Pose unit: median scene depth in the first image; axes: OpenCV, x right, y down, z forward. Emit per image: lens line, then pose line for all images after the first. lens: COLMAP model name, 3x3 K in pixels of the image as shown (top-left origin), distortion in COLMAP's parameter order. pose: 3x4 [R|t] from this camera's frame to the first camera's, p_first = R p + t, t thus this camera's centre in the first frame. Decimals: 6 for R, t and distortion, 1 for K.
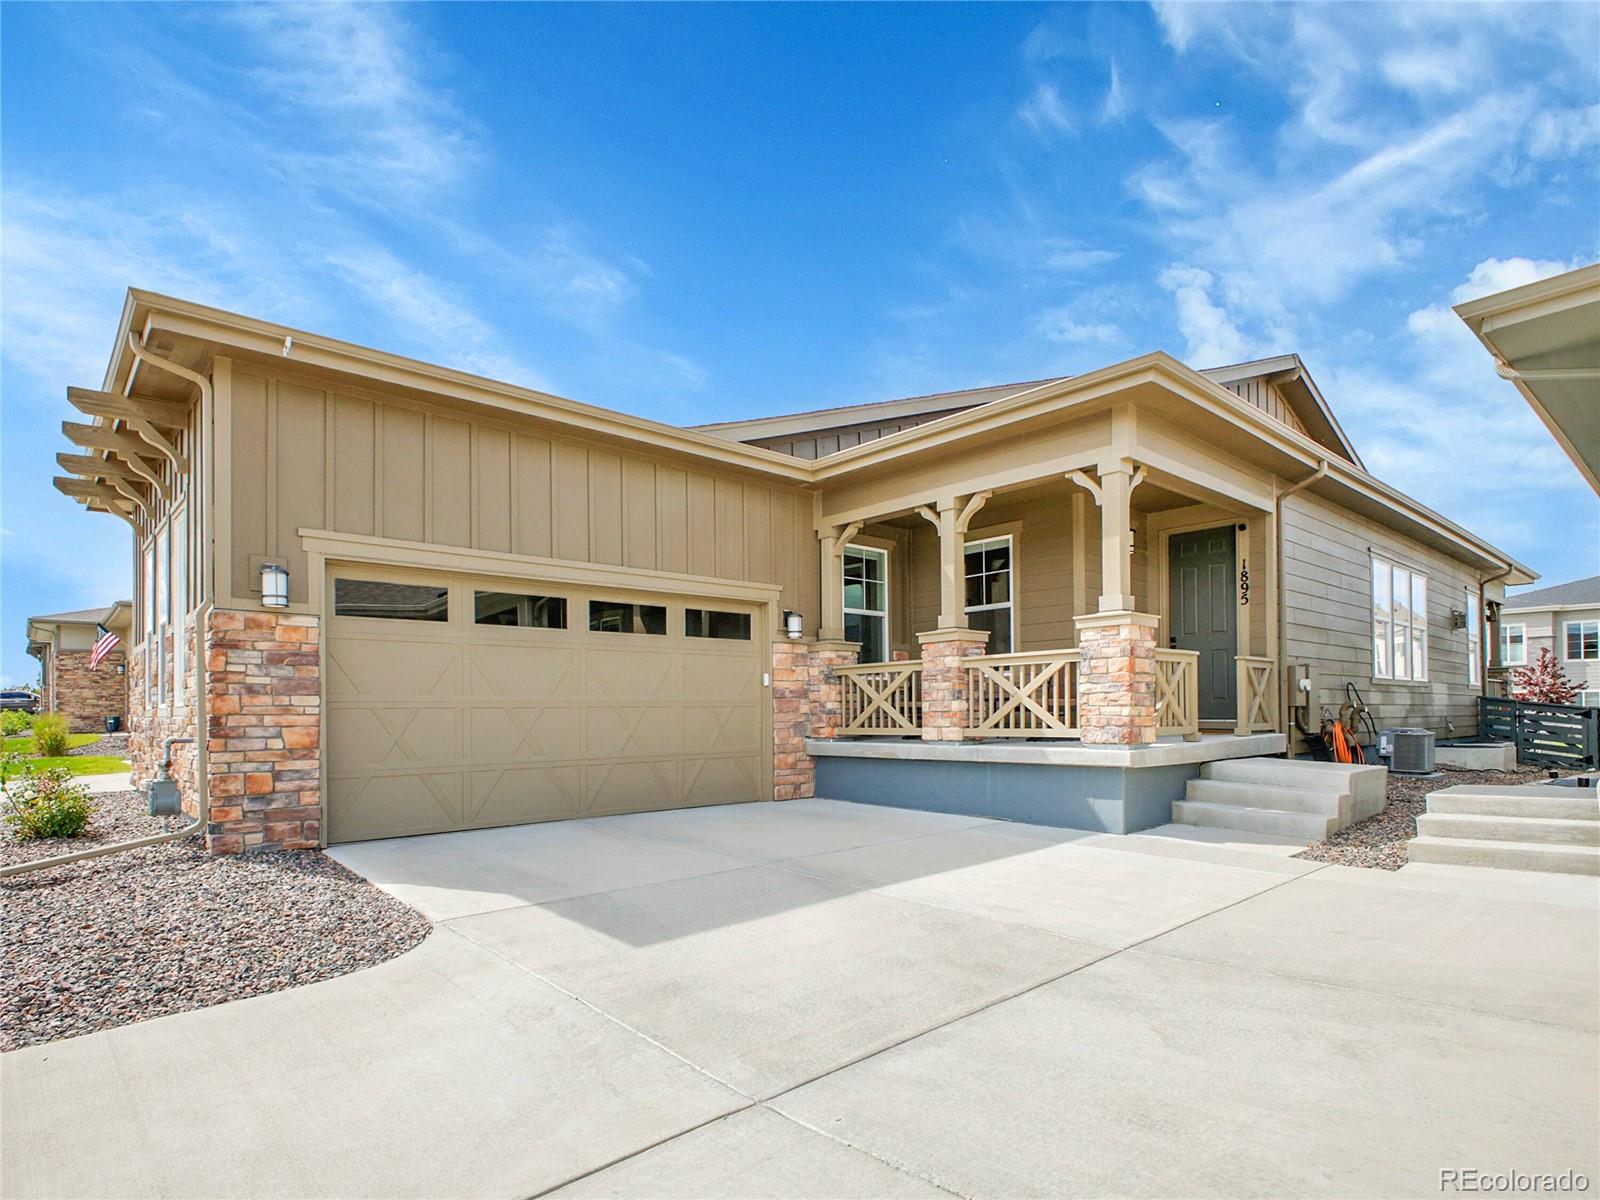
lens RADIAL K [[796.1, 0, 799.4], [0, 796.1, 584.7], [0, 0, 1]] dist [0.003634, 0.000802]
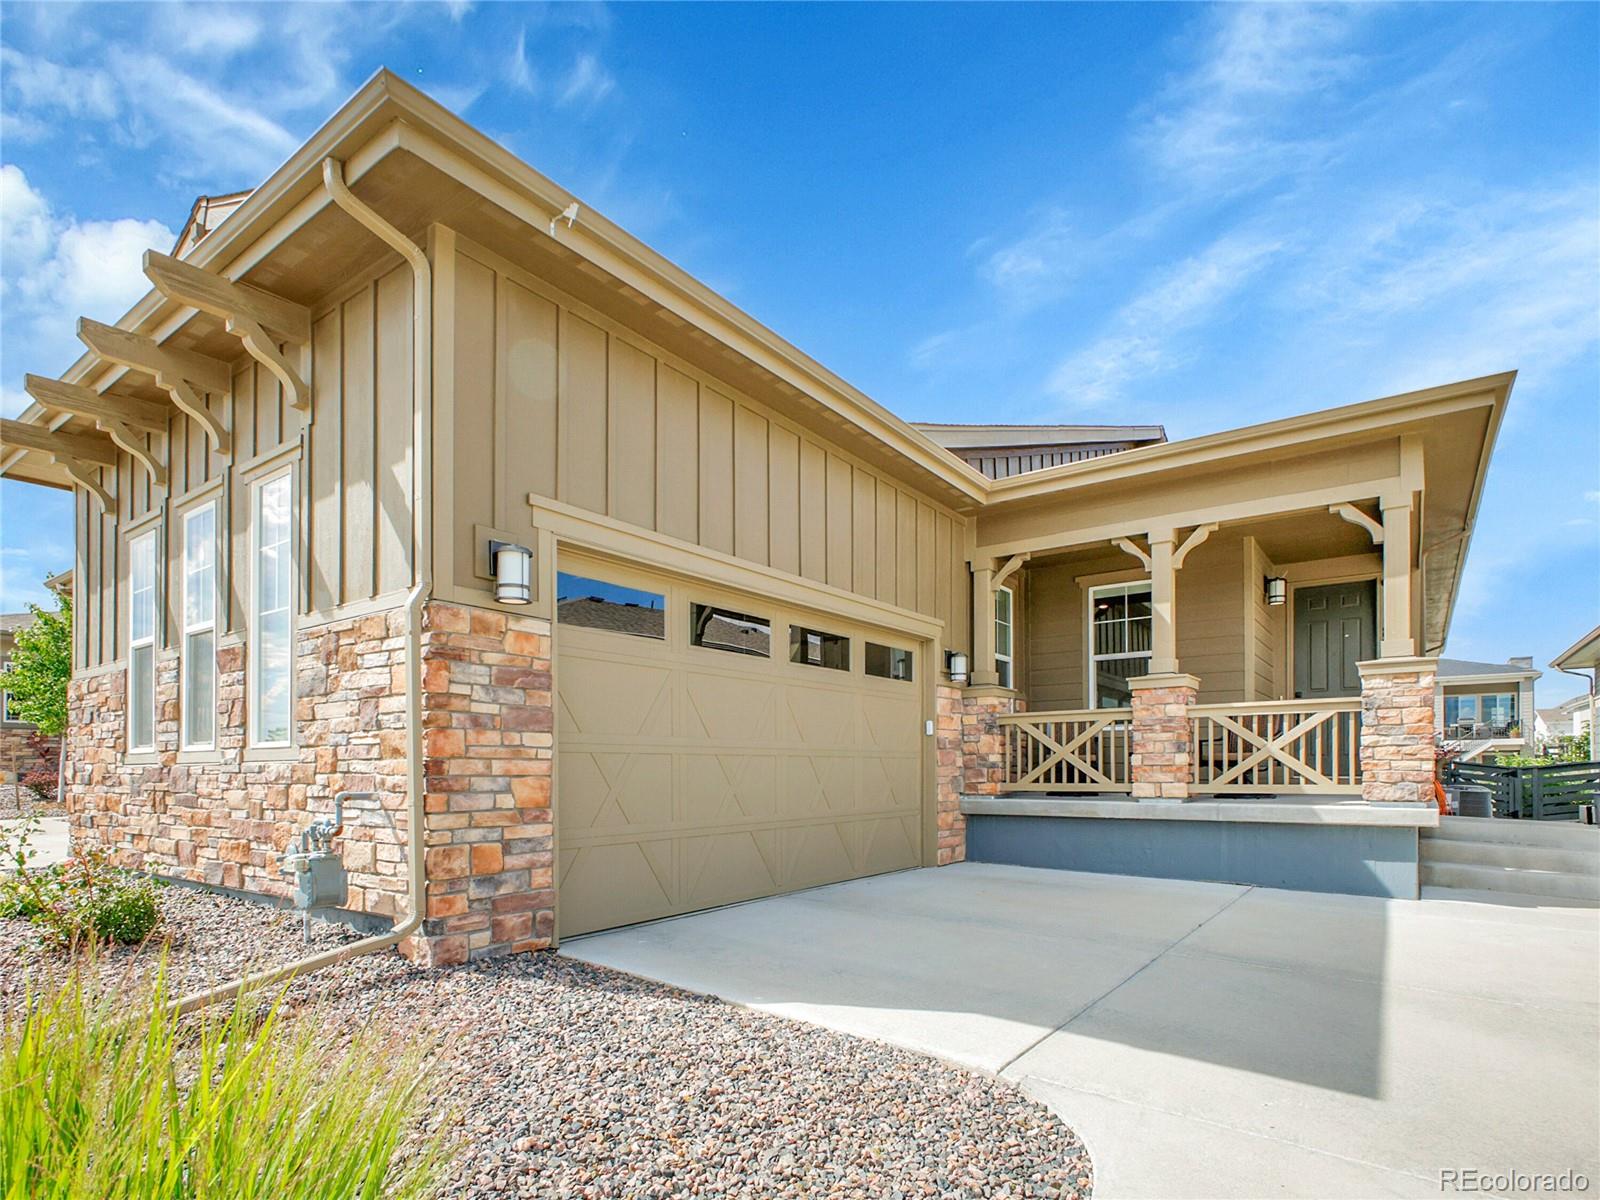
lens RADIAL K [[785.9, 0, 804.0], [0, 785.9, 654.4], [0, 0, 1]] dist [0.000418, 0.000216]
pose [[0.980675, 0.035996, 0.192303, -0.459478], [-0.038541, 0.999212, 0.009510, 0.047930], [-0.191809, -0.016737, 0.981290, 0.243258]]
